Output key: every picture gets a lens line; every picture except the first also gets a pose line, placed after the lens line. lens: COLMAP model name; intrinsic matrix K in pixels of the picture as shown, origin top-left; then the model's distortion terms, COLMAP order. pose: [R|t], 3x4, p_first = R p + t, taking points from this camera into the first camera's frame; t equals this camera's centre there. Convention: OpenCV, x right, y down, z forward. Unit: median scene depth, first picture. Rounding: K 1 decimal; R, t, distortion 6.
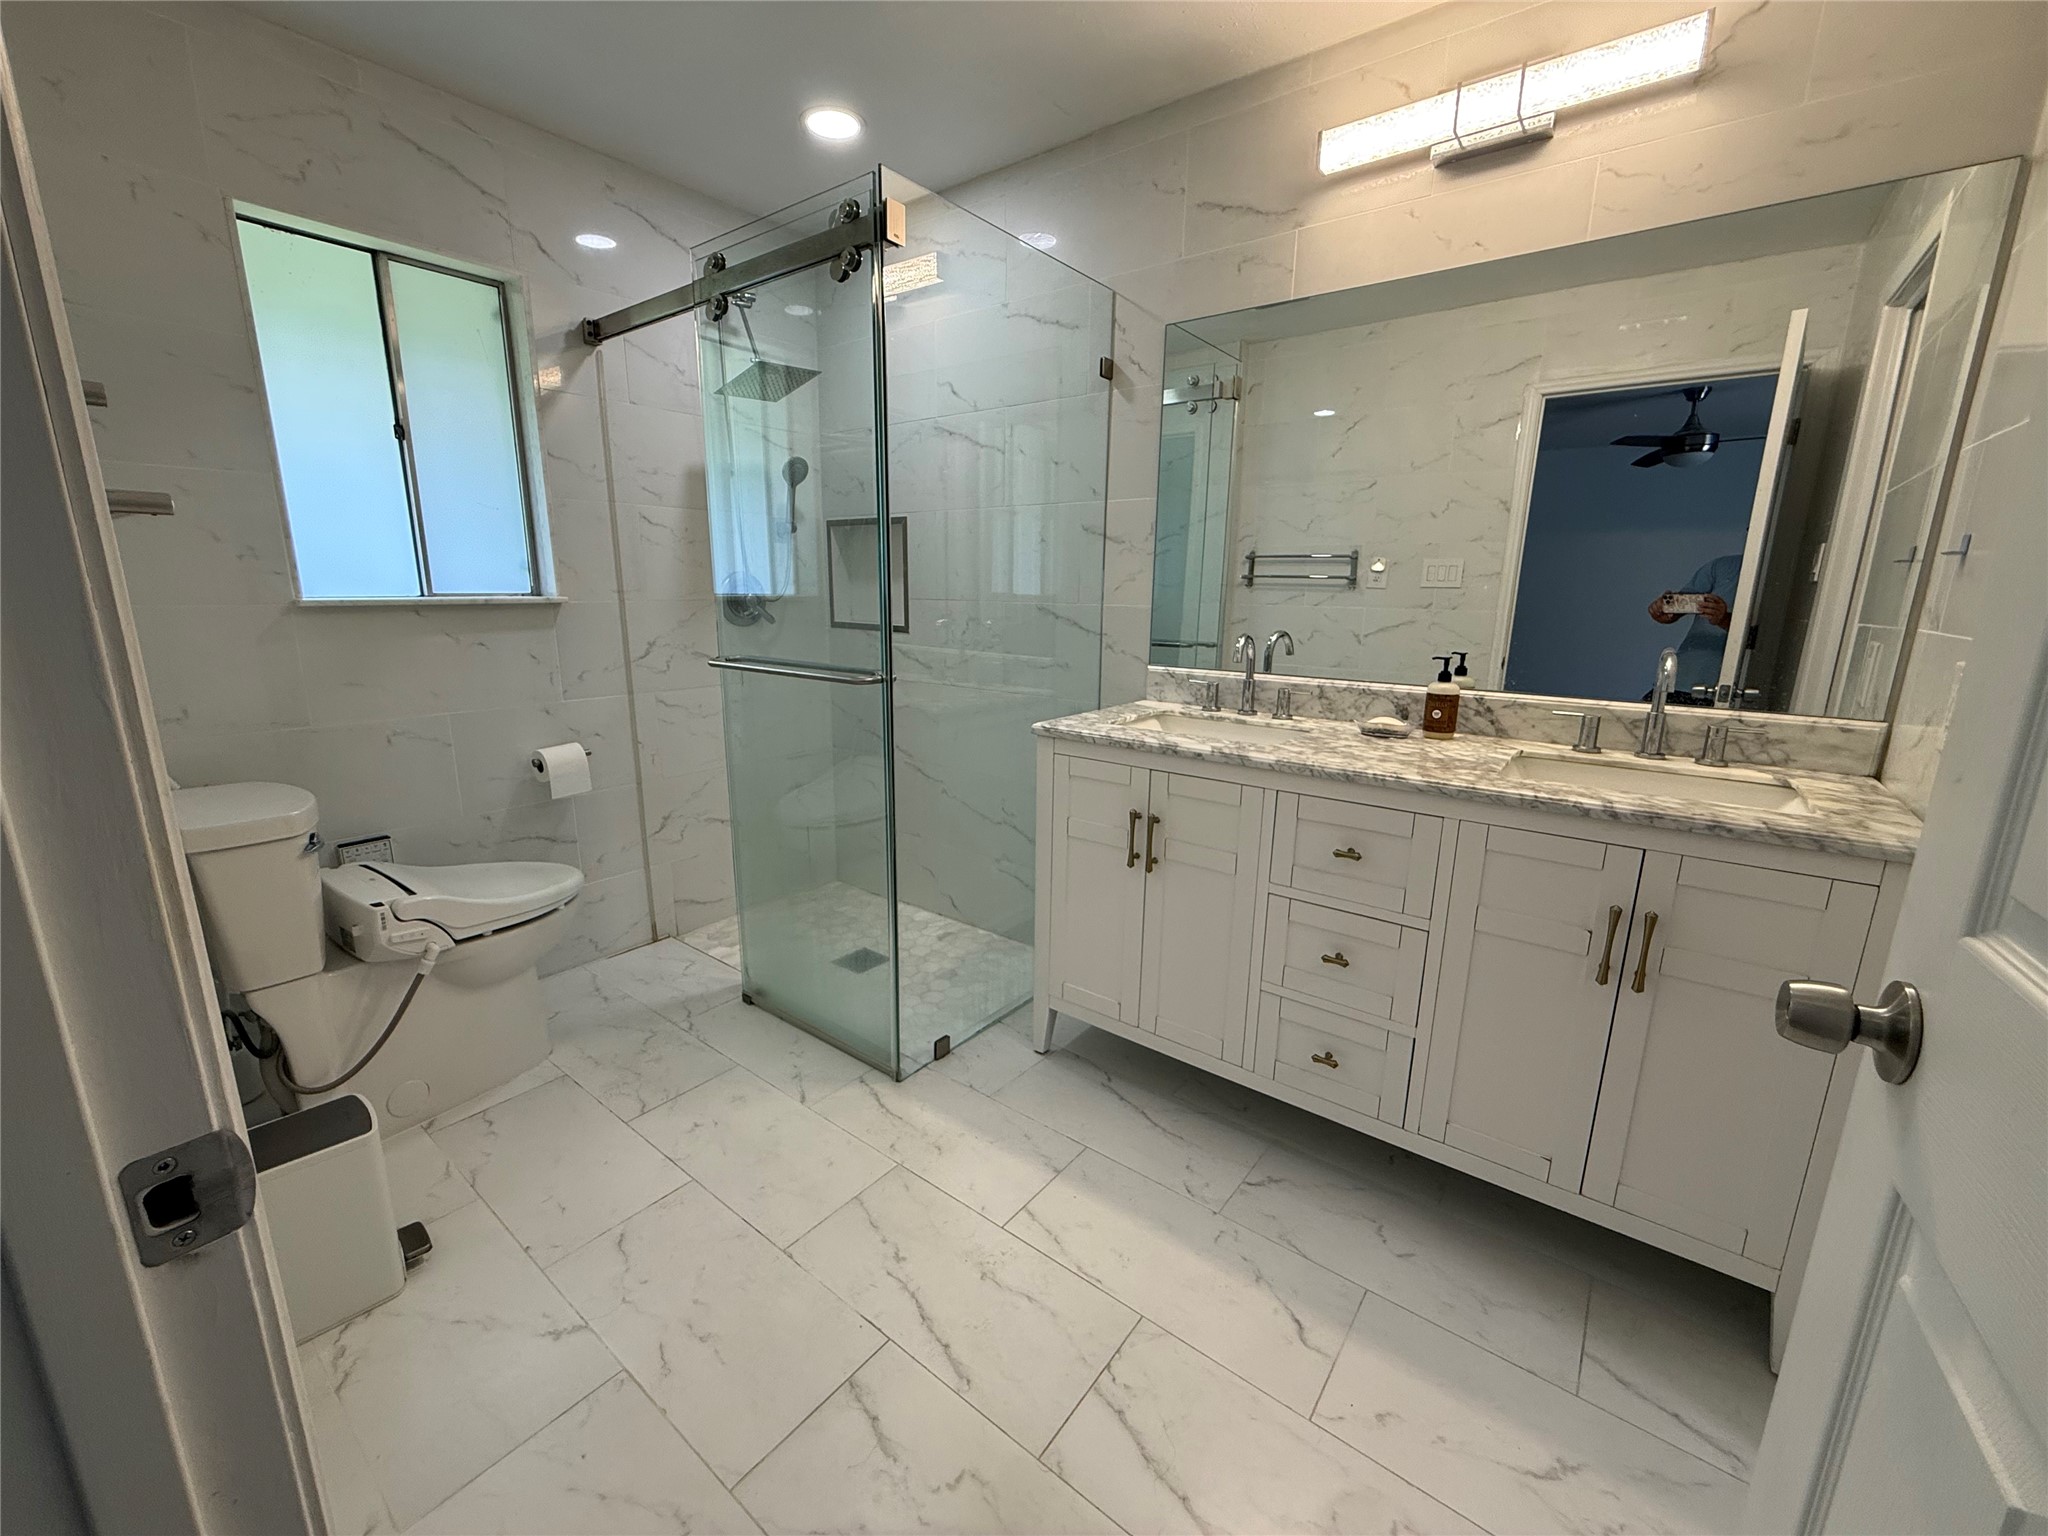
lens RADIAL K [[818.9, 0, 1021.9], [0, 818.9, 767.5], [0, 0, 1]] dist [-0.000605, -0.000104]
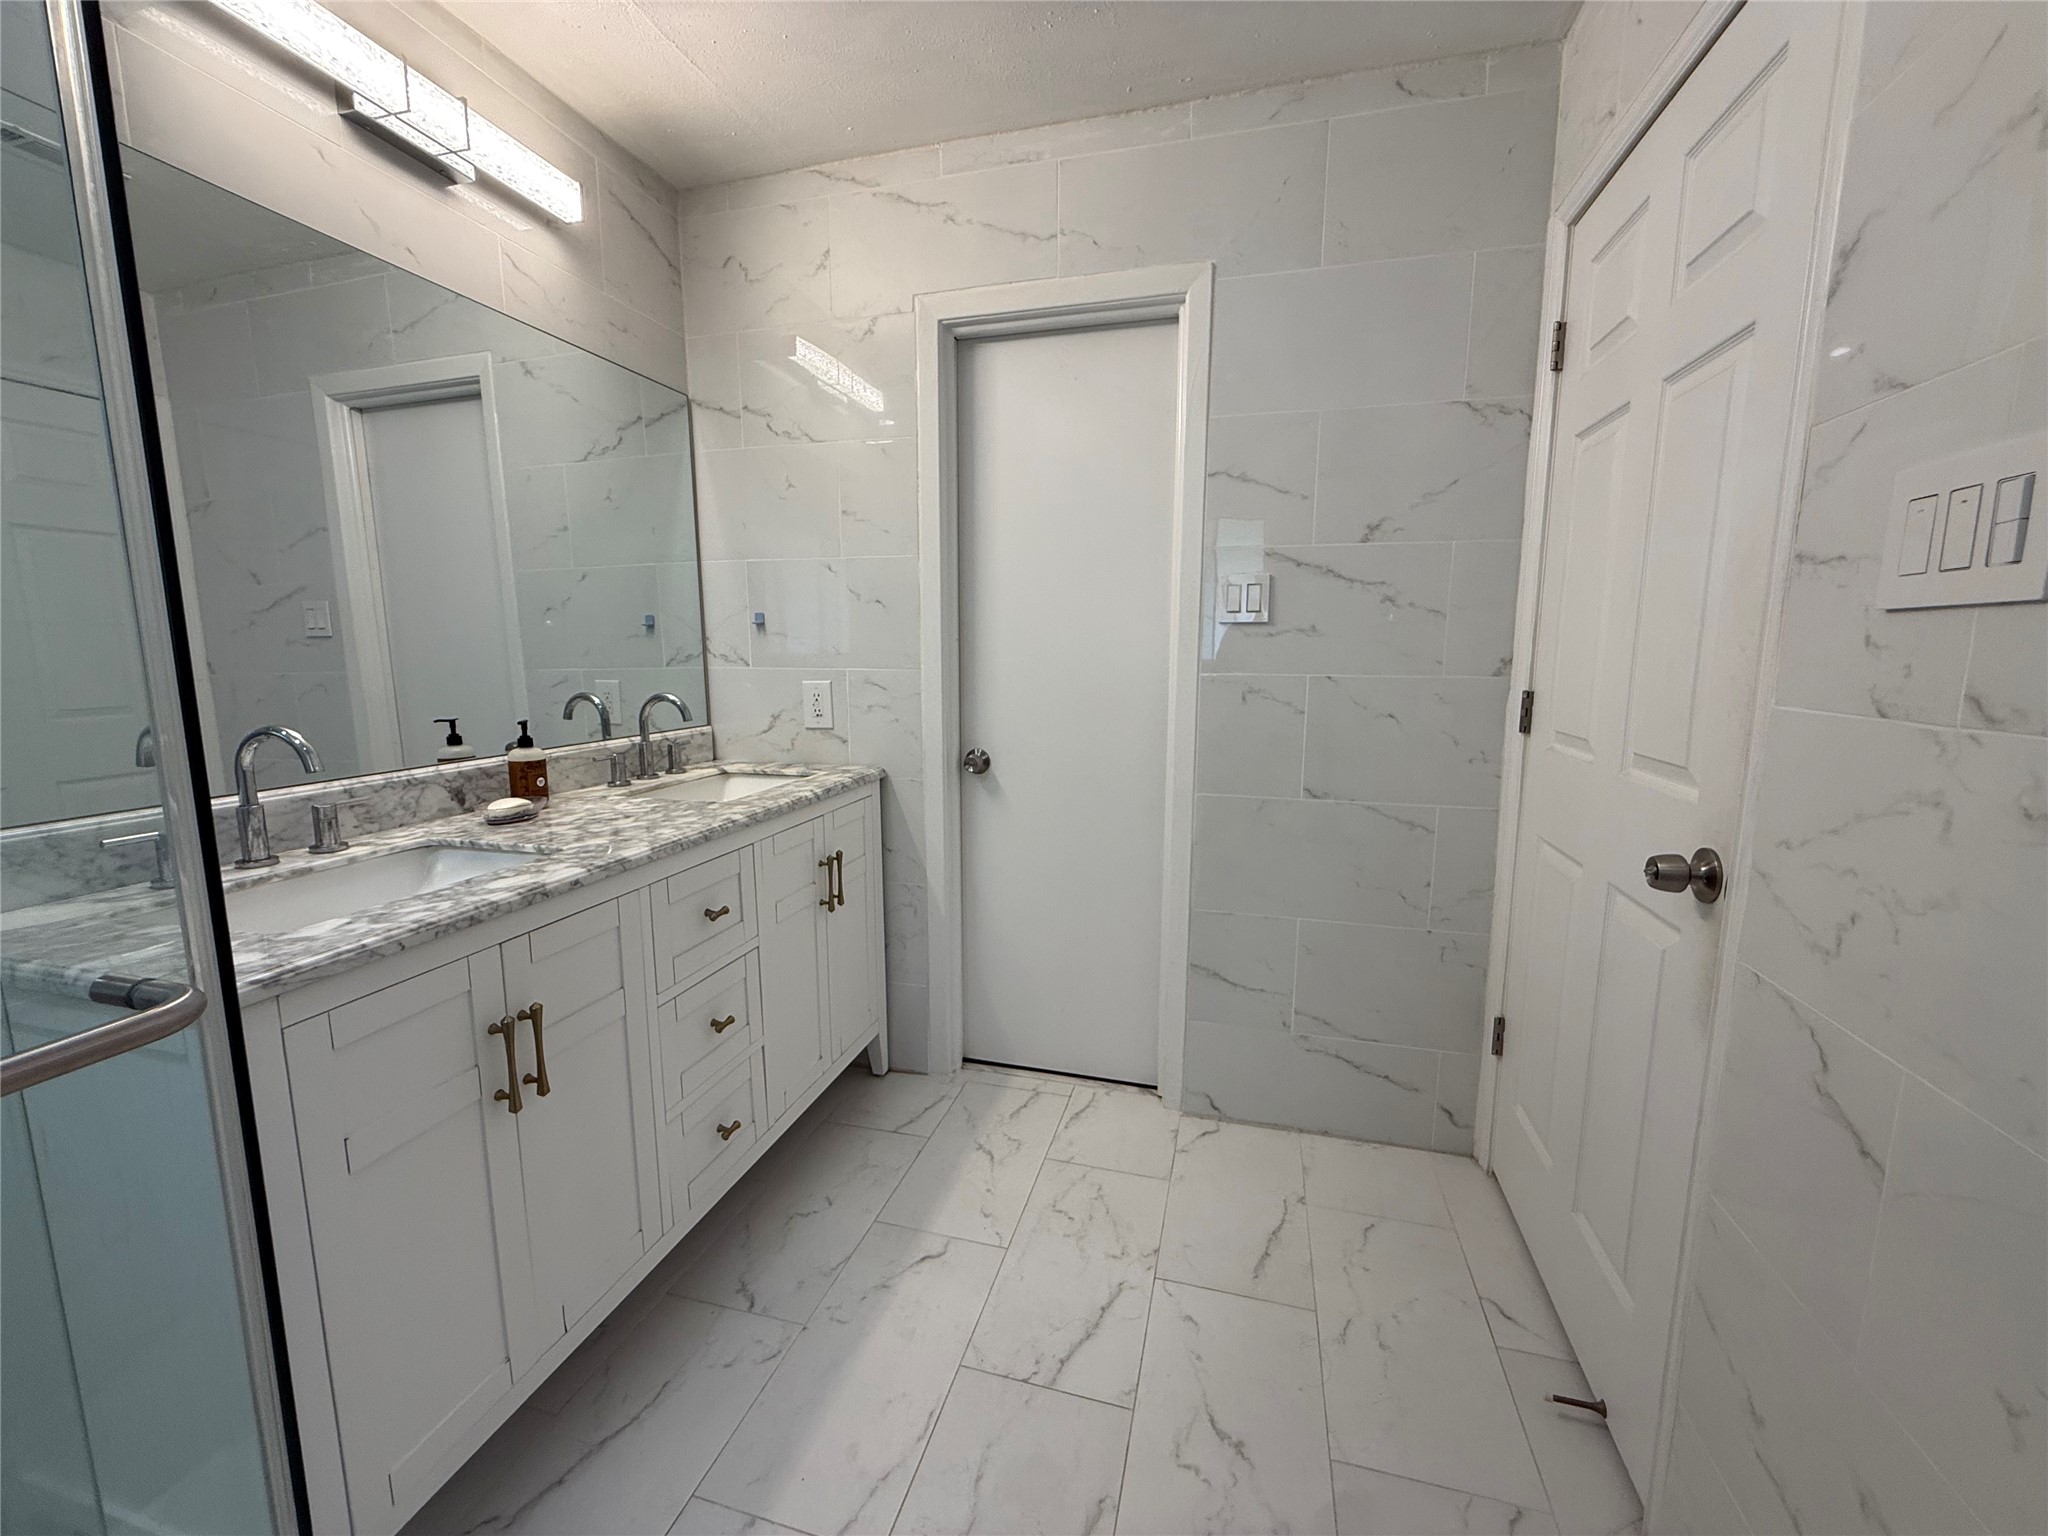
lens RADIAL K [[818.9, 0, 1021.9], [0, 818.9, 767.5], [0, 0, 1]] dist [-0.000605, -0.000104]
pose [[-0.381197, -0.144958, 0.913059, -0.583639], [0.202164, 0.950657, 0.235330, -0.206590], [-0.902119, 0.274295, -0.333082, 0.903719]]
